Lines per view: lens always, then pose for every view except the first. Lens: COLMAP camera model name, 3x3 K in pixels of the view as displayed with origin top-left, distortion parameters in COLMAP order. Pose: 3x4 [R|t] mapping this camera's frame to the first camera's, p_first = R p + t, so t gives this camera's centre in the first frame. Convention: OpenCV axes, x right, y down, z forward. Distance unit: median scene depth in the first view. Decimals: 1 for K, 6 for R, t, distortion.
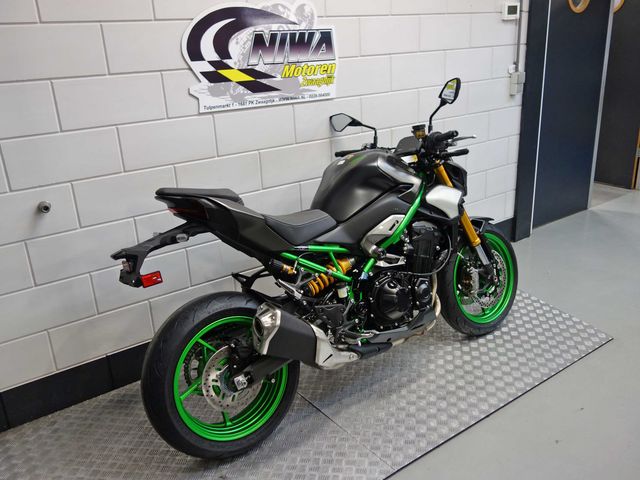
lens RADIAL K [[559.8, 0, 316.0], [0, 559.8, 245.1], [0, 0, 1]] dist [0.014950, -0.003207]
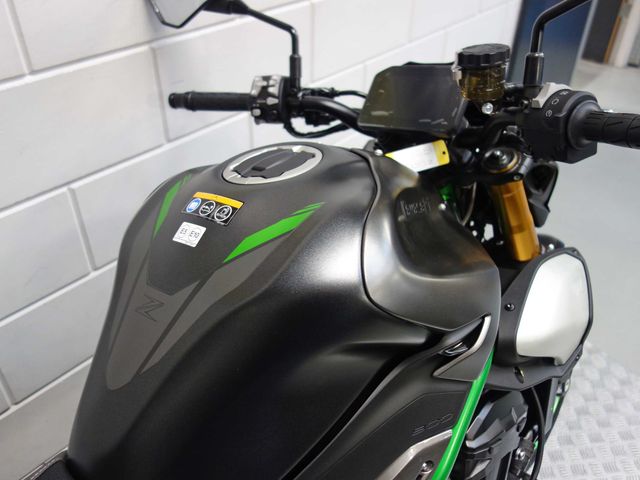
lens RADIAL K [[559.8, 0, 322.3], [0, 559.8, 238.1], [0, 0, 1]] dist [0.014950, -0.003207]
pose [[0.969844, -0.086894, 0.227712, 0.040539], [0.021423, 0.961064, 0.275496, -0.181135], [-0.242785, -0.262309, 0.933943, 0.673982]]
